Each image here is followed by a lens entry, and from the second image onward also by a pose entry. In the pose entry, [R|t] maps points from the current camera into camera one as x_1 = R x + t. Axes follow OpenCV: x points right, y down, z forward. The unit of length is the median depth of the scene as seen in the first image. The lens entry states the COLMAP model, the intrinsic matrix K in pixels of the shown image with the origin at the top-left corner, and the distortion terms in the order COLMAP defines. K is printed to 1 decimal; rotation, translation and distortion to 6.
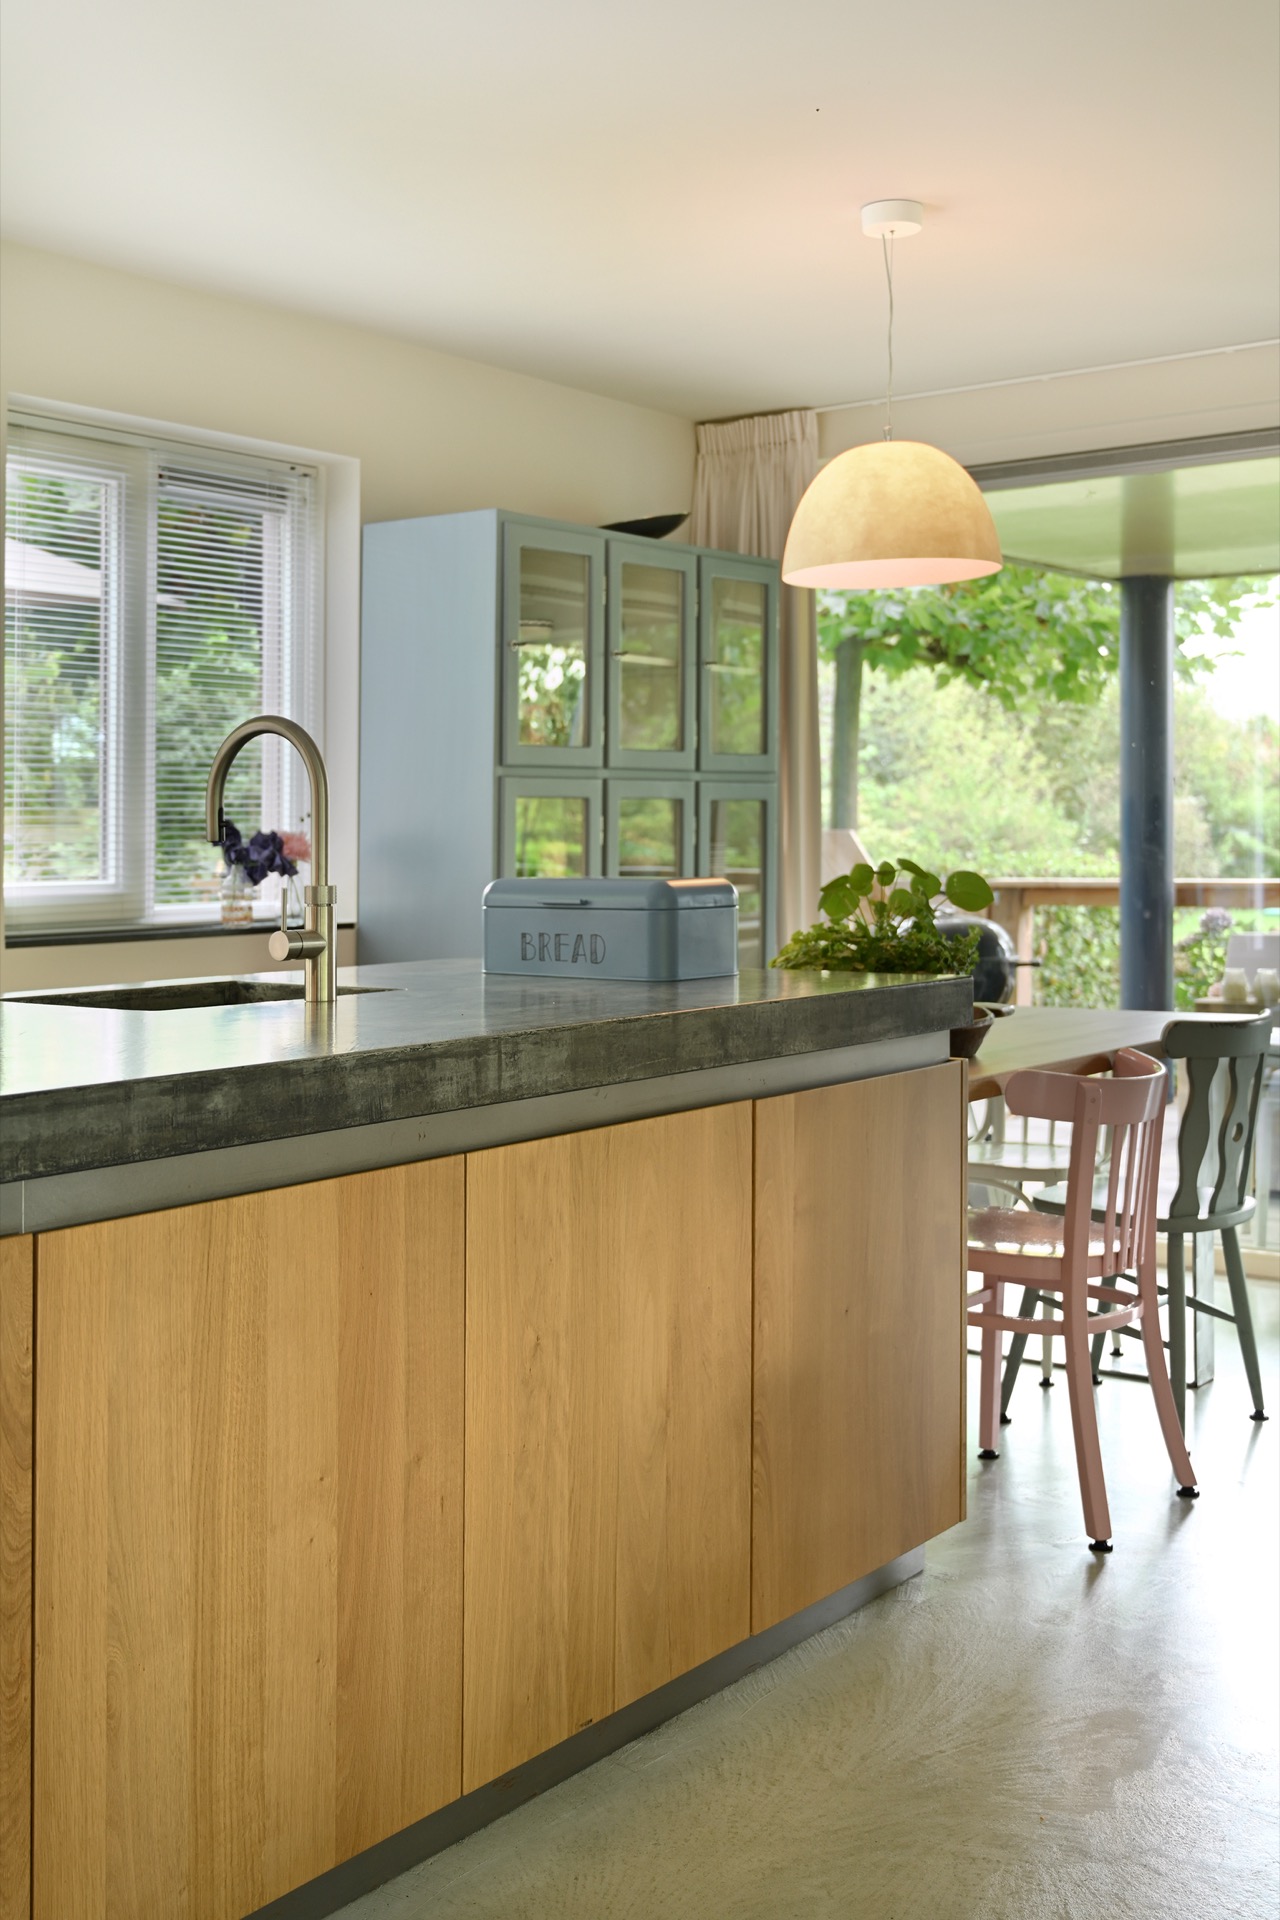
lens RADIAL K [[2080.3, 0, 638.3], [0, 2080.3, 691.6], [0, 0, 1]] dist [-0.010814, -0.004039]
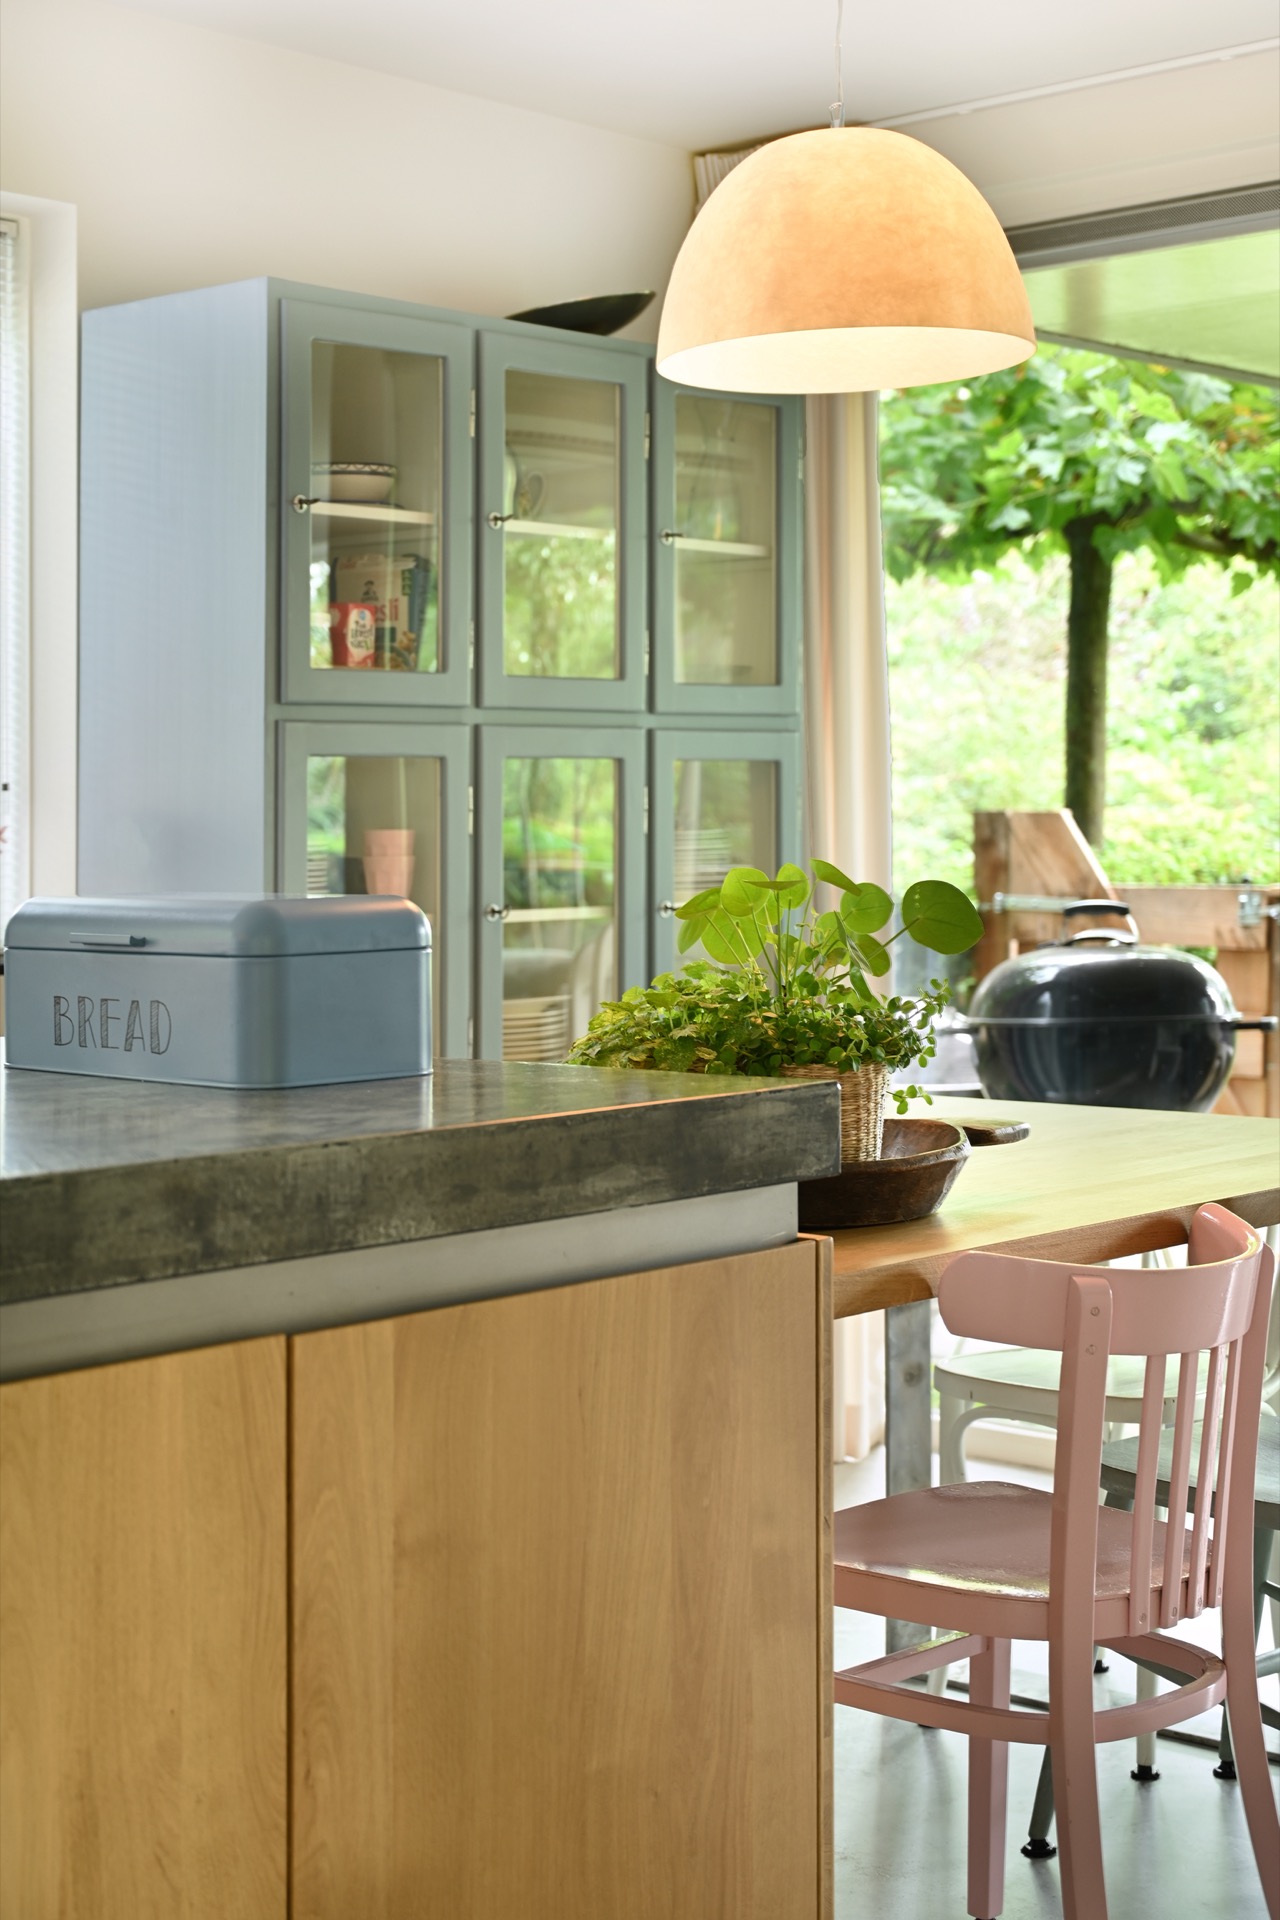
lens RADIAL K [[2970.4, 0, 634.8], [0, 2970.4, 649.2], [0, 0, 1]] dist [-0.020902, 0.097709]
pose [[0.996508, -0.008189, -0.083098, 0.127484], [0.009197, 0.999889, 0.011744, 0.012678], [0.082993, -0.012467, 0.996472, 0.178597]]
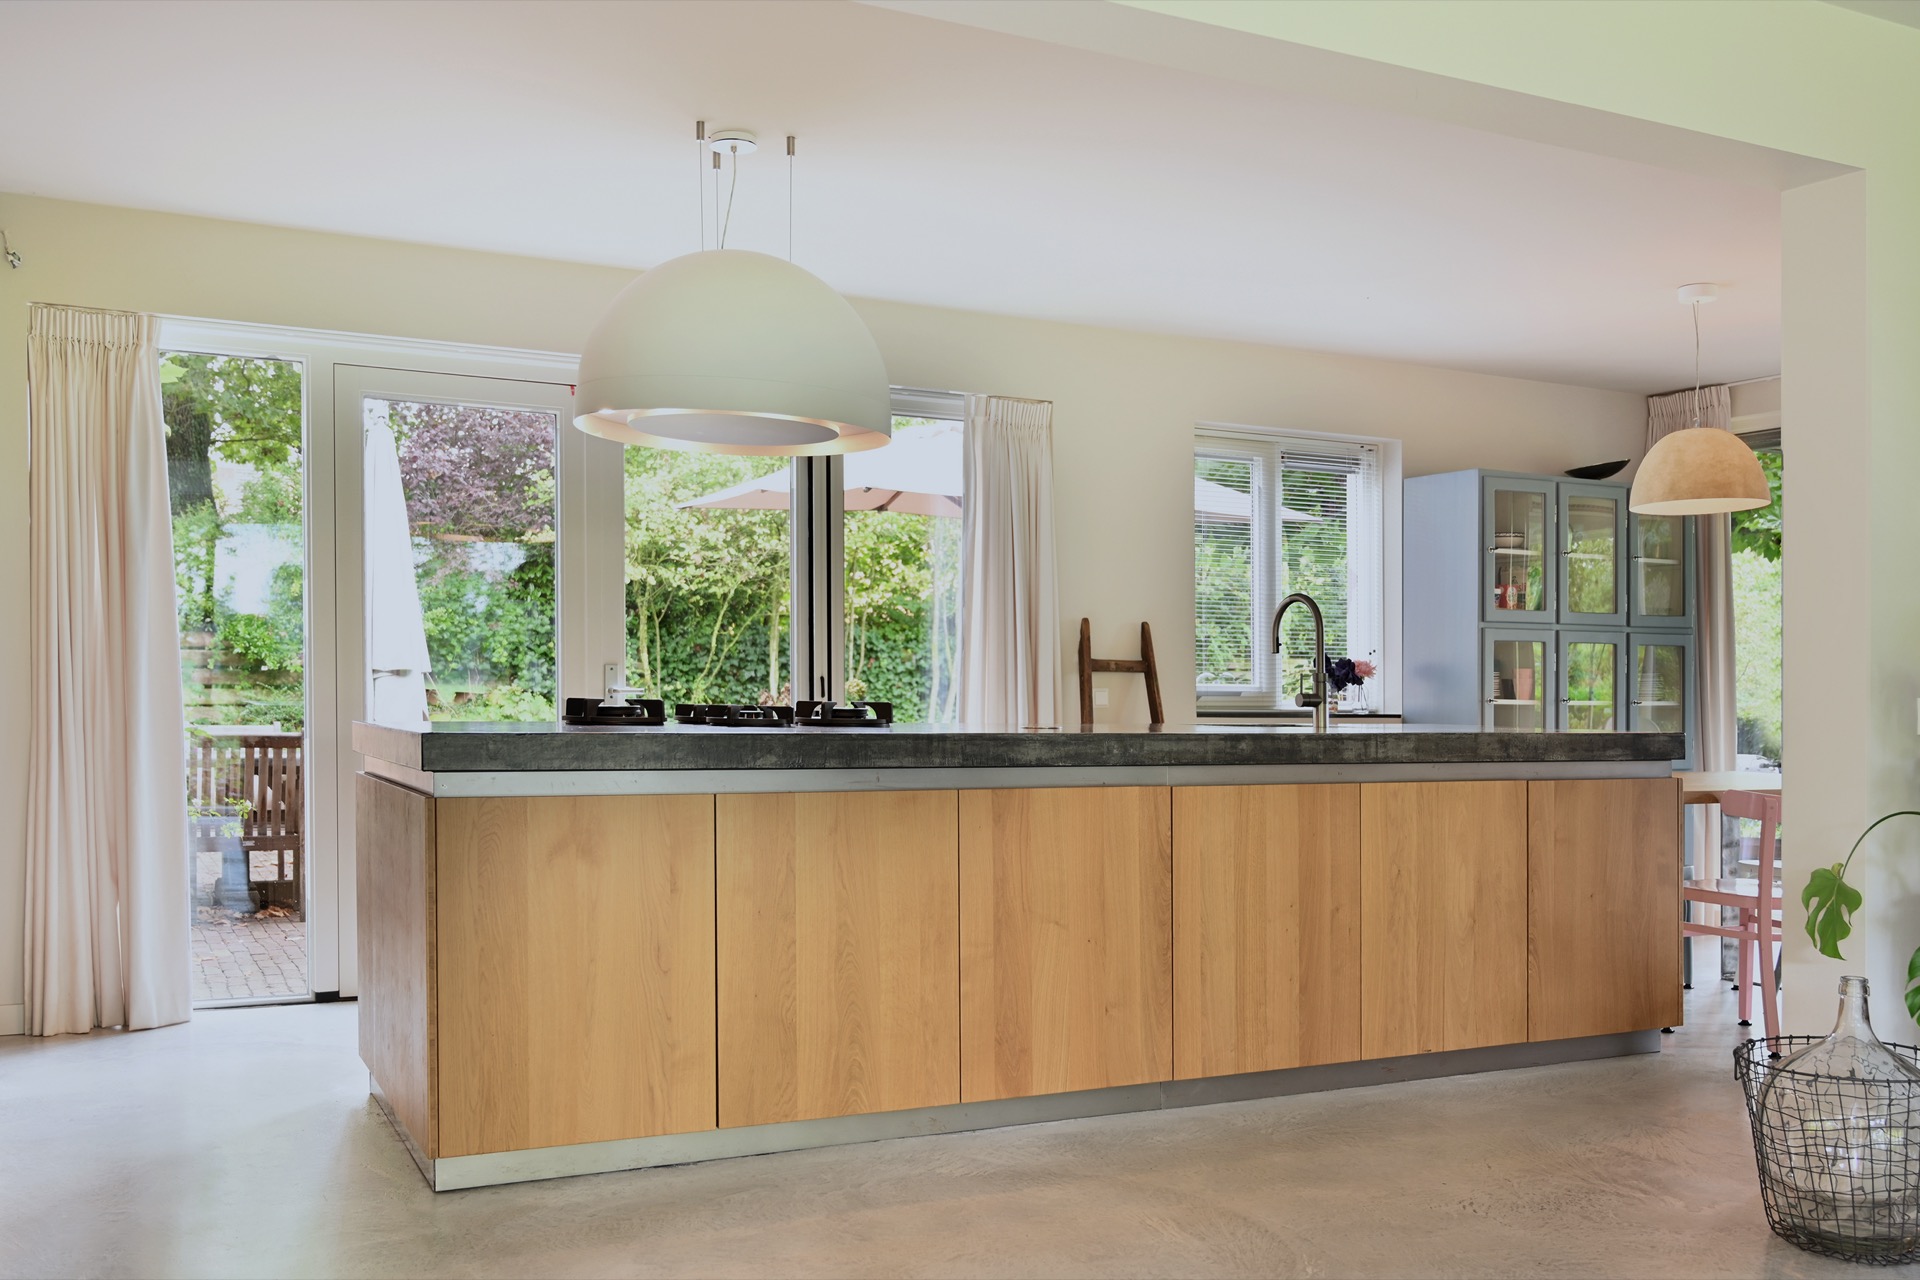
lens RADIAL K [[1651.5, 0, 952.8], [0, 1651.5, 517.3], [0, 0, 1]] dist [0.004346, 0.001027]
pose [[0.890015, -0.026080, -0.455185, 0.189605], [0.010816, 0.999289, -0.036107, -0.005871], [0.455803, 0.027213, 0.889664, -0.449141]]
